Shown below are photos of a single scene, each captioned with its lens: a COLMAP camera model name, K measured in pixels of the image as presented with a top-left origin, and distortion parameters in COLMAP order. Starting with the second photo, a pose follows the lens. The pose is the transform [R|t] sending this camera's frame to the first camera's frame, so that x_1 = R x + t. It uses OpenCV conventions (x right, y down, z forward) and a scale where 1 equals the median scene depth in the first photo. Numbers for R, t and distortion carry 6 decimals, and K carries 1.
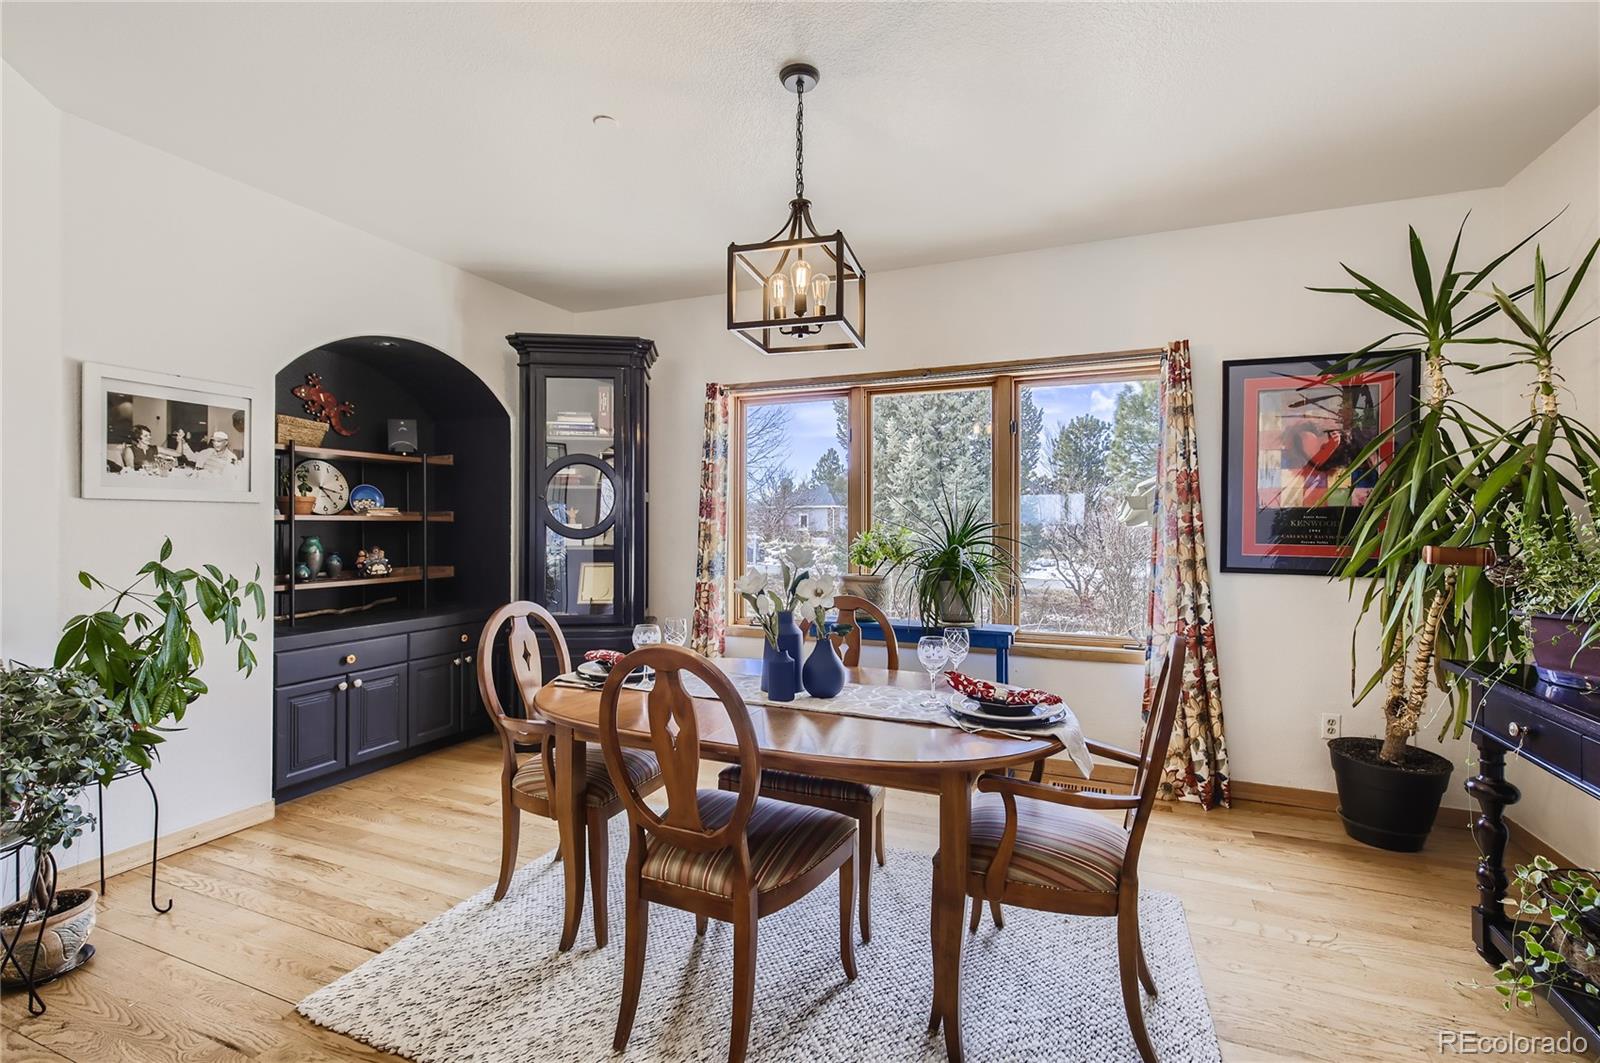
lens RADIAL K [[723.8, 0, 798.1], [0, 723.8, 524.2], [0, 0, 1]] dist [-0.007166, 0.005164]
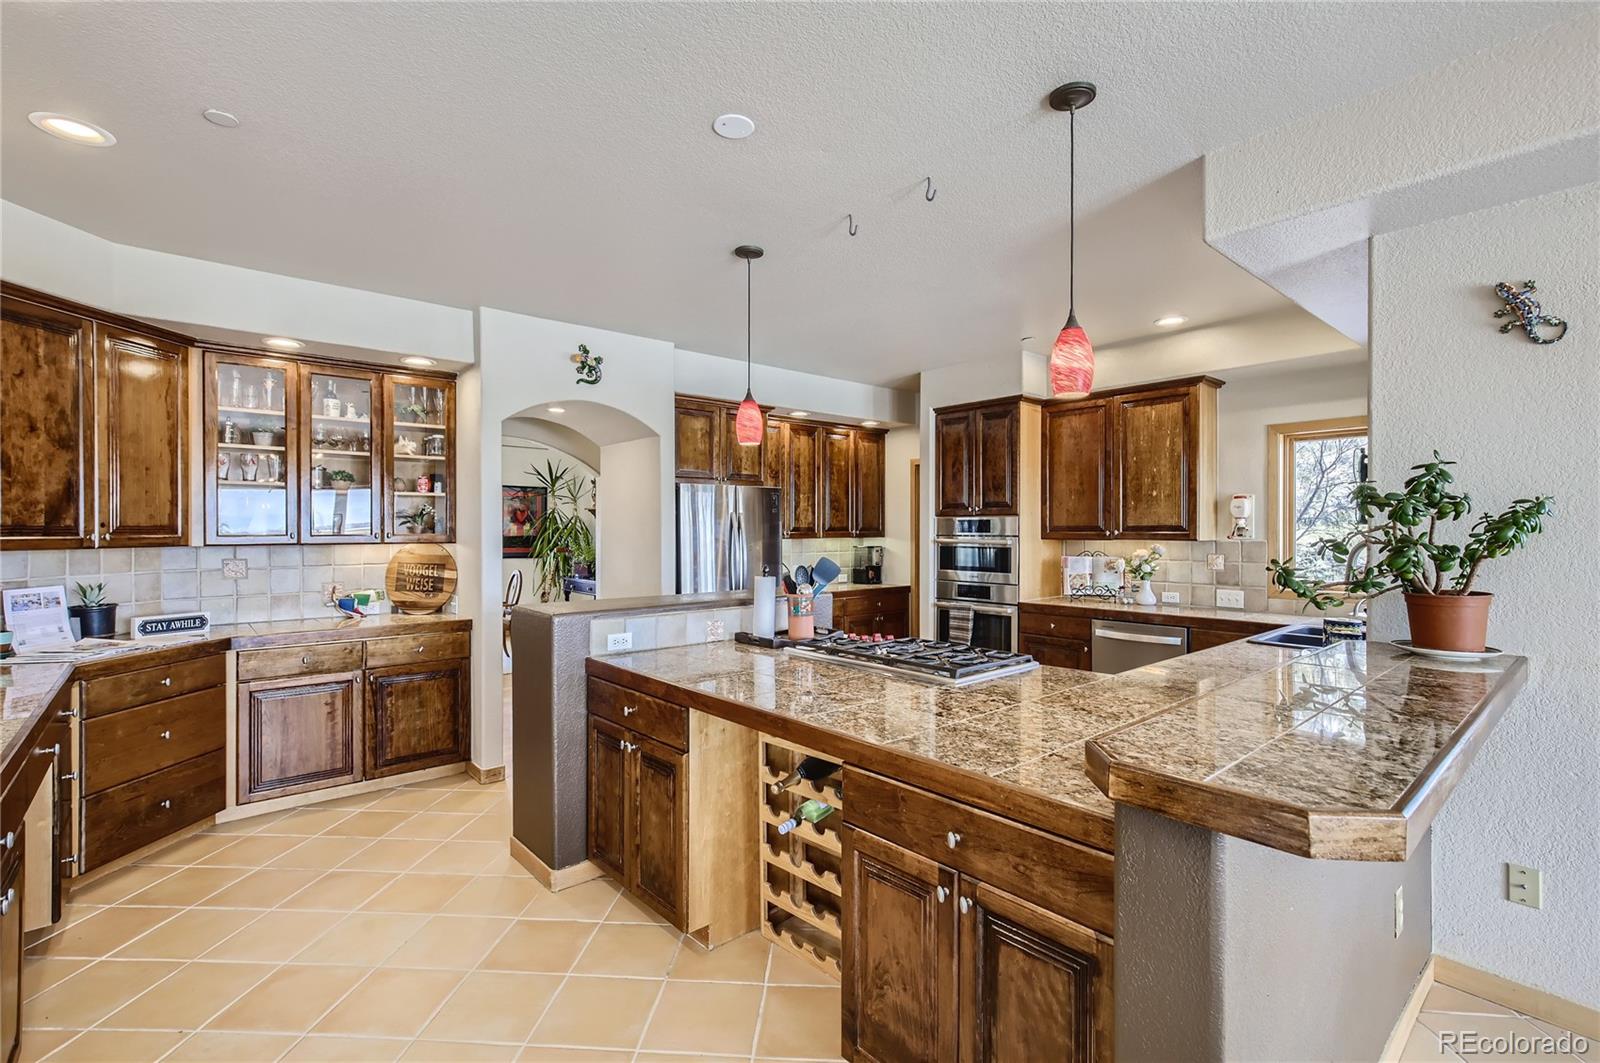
lens RADIAL K [[723.8, 0, 805.2], [0, 723.8, 531.8], [0, 0, 1]] dist [-0.007166, 0.005164]
pose [[0.441980, -0.003935, 0.897017, -1.684596], [-0.000794, 0.999988, 0.004778, -0.063591], [-0.897025, -0.002824, 0.441971, -1.612761]]
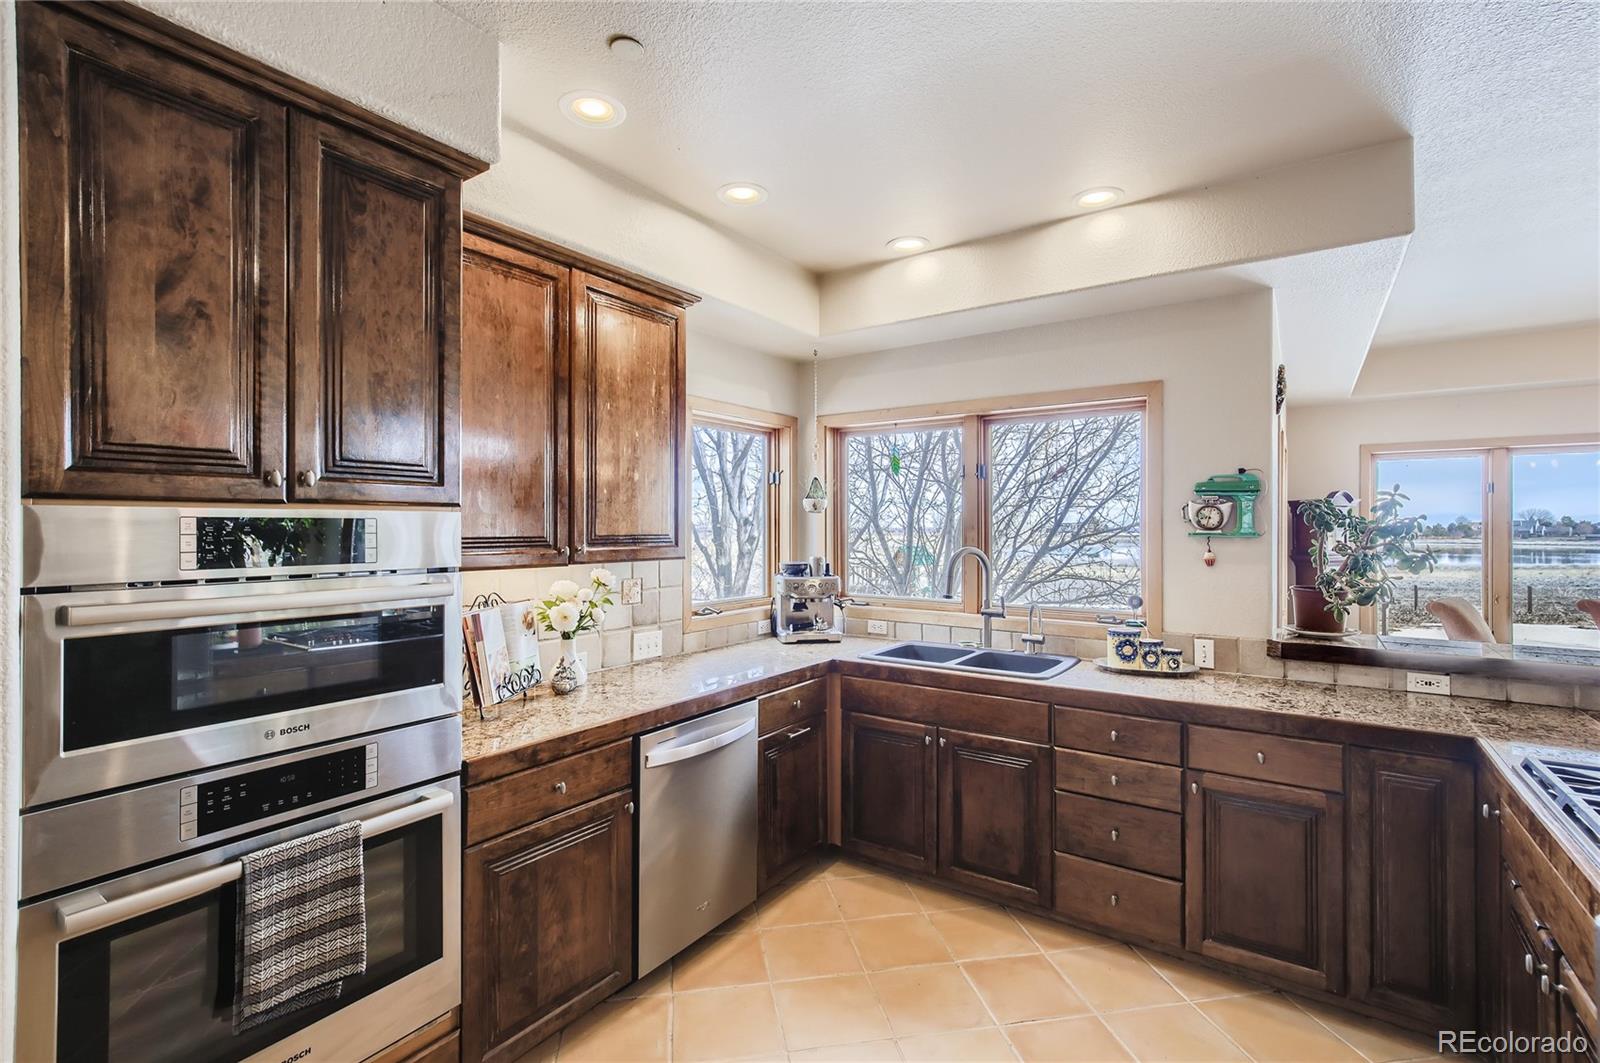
lens RADIAL K [[723.8, 0, 799.1], [0, 723.8, 522.7], [0, 0, 1]] dist [-0.007166, 0.005164]
pose [[-0.975422, 0.000366, 0.220345, -0.237475], [-0.000565, 0.999991, -0.004159, -0.082151], [-0.220344, -0.004181, -0.975413, -0.747372]]
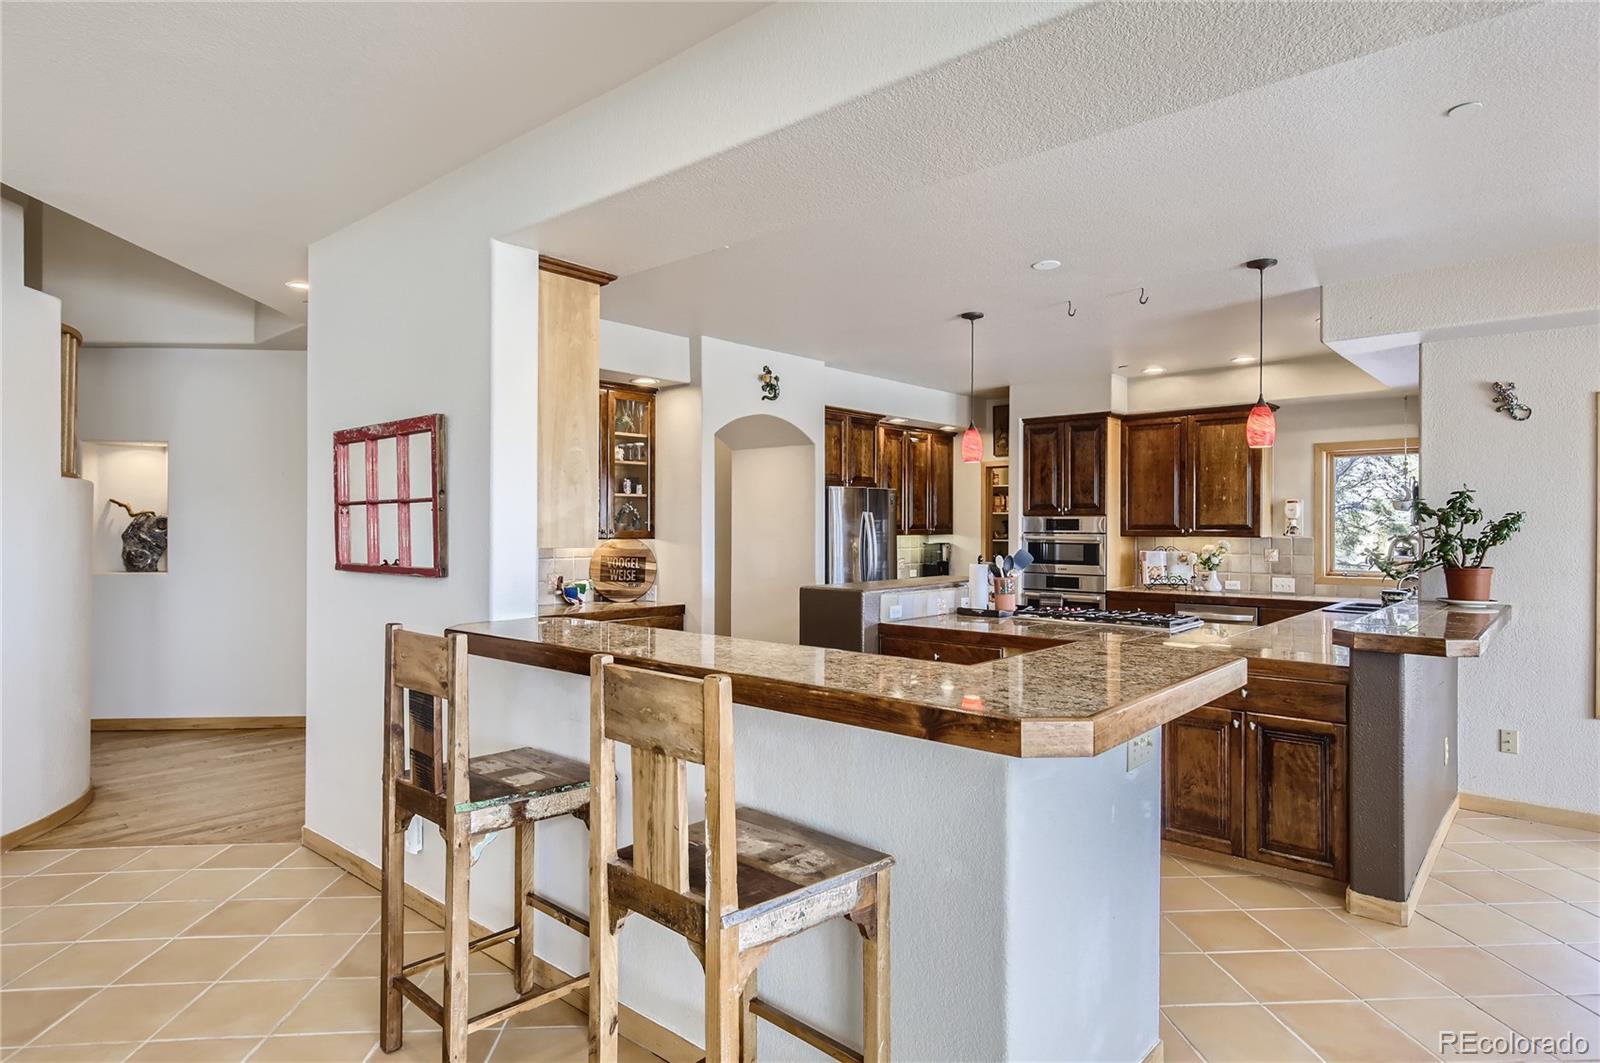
lens RADIAL K [[889.0, 0, 795.5], [0, 889.0, 523.3], [0, 0, 1]] dist [0.000185, -0.000571]
pose [[0.328236, 0.002519, 0.944592, -2.550408], [-0.004082, 0.999991, -0.001248, -0.067052], [-0.944587, -0.003447, 0.328244, -1.285754]]
